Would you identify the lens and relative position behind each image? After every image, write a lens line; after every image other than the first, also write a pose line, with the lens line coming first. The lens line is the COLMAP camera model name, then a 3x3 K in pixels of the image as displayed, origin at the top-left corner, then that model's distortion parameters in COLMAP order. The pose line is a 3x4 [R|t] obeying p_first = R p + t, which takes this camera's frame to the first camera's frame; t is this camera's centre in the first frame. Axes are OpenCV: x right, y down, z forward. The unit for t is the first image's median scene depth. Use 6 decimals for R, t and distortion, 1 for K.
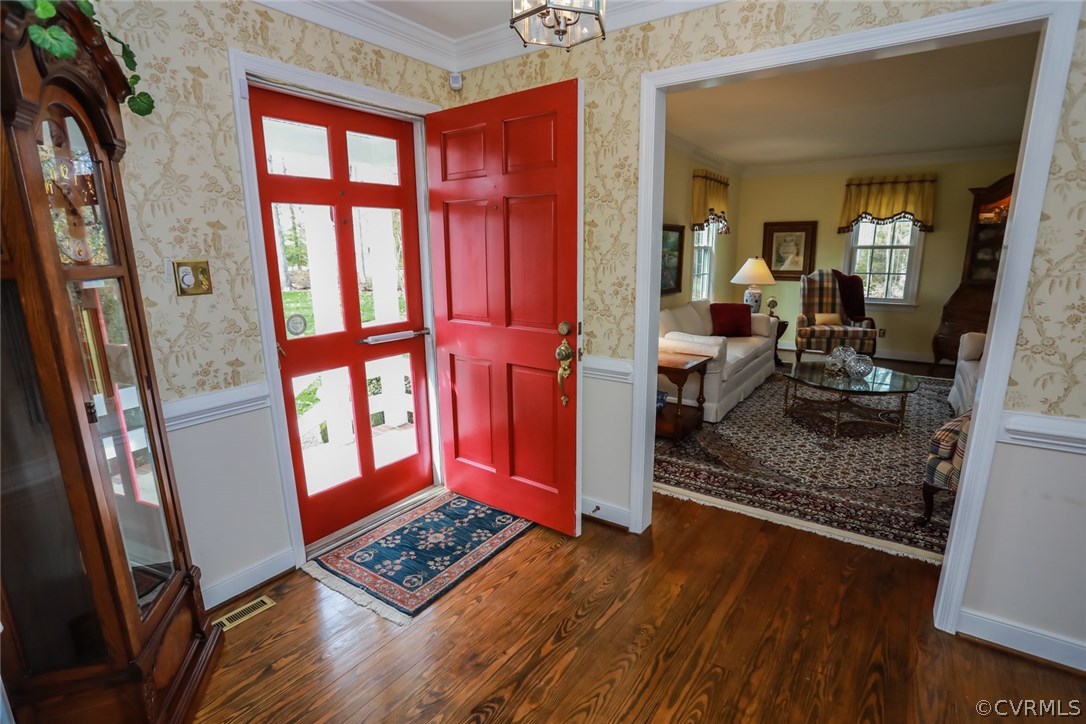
lens RADIAL K [[527.7, 0, 546.7], [0, 527.7, 372.7], [0, 0, 1]] dist [-0.073490, 0.030626]
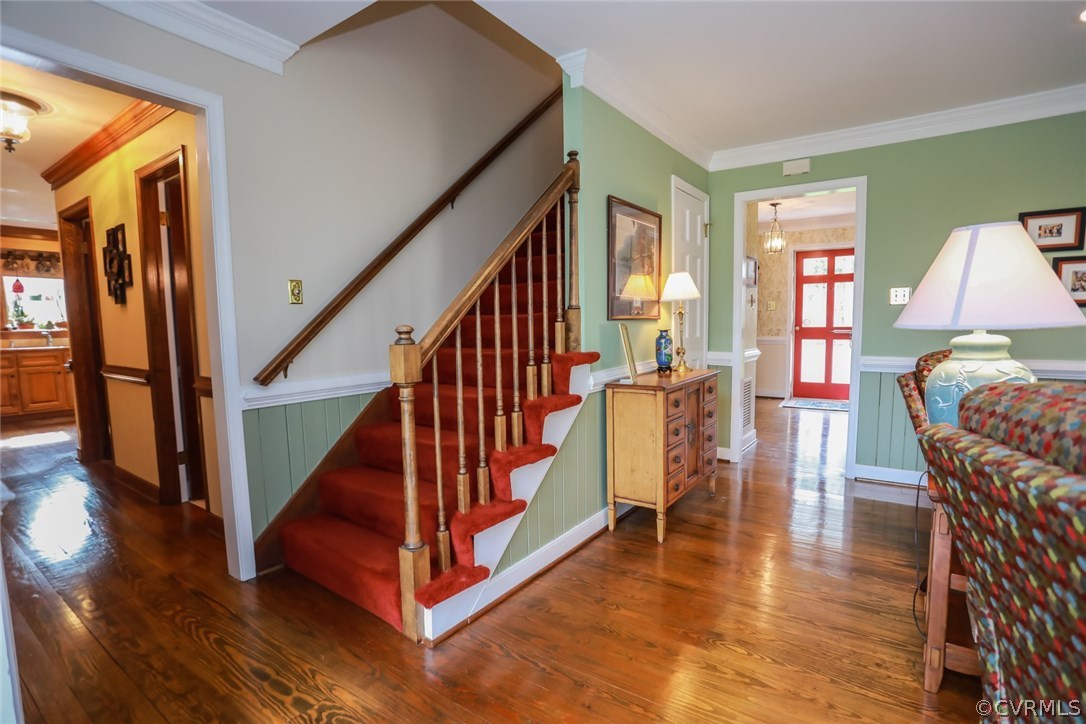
lens RADIAL K [[527.7, 0, 546.7], [0, 527.7, 372.7], [0, 0, 1]] dist [-0.073490, 0.030626]
pose [[0.005373, 0.104105, -0.994552, 2.398512], [-0.215446, 0.971329, 0.100510, 0.203009], [0.976501, 0.213733, 0.027648, -0.480949]]
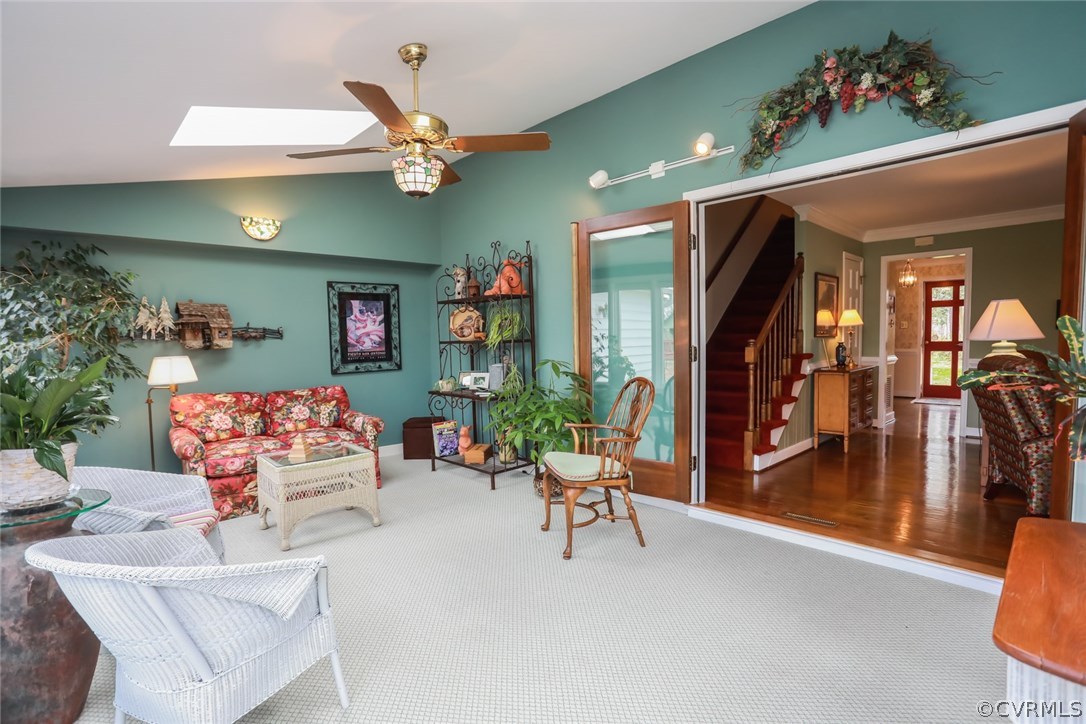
lens RADIAL K [[527.7, 0, 546.7], [0, 527.7, 372.7], [0, 0, 1]] dist [-0.073490, 0.030626]
pose [[-0.188936, 0.073351, -0.979246, 3.534533], [-0.207402, 0.971730, 0.112804, 0.307019], [0.959837, 0.224410, -0.168382, -0.998360]]
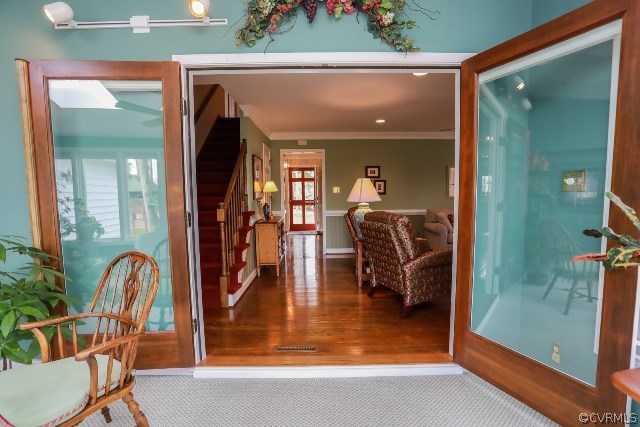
lens RADIAL K [[311.0, 0, 322.2], [0, 311.0, 219.8], [0, 0, 1]] dist [-0.073490, 0.030626]
pose [[0.586185, 0.066989, -0.807403, 2.967758], [-0.178788, 0.982703, -0.048269, 0.310241], [0.790203, 0.172649, 0.588023, -1.067989]]
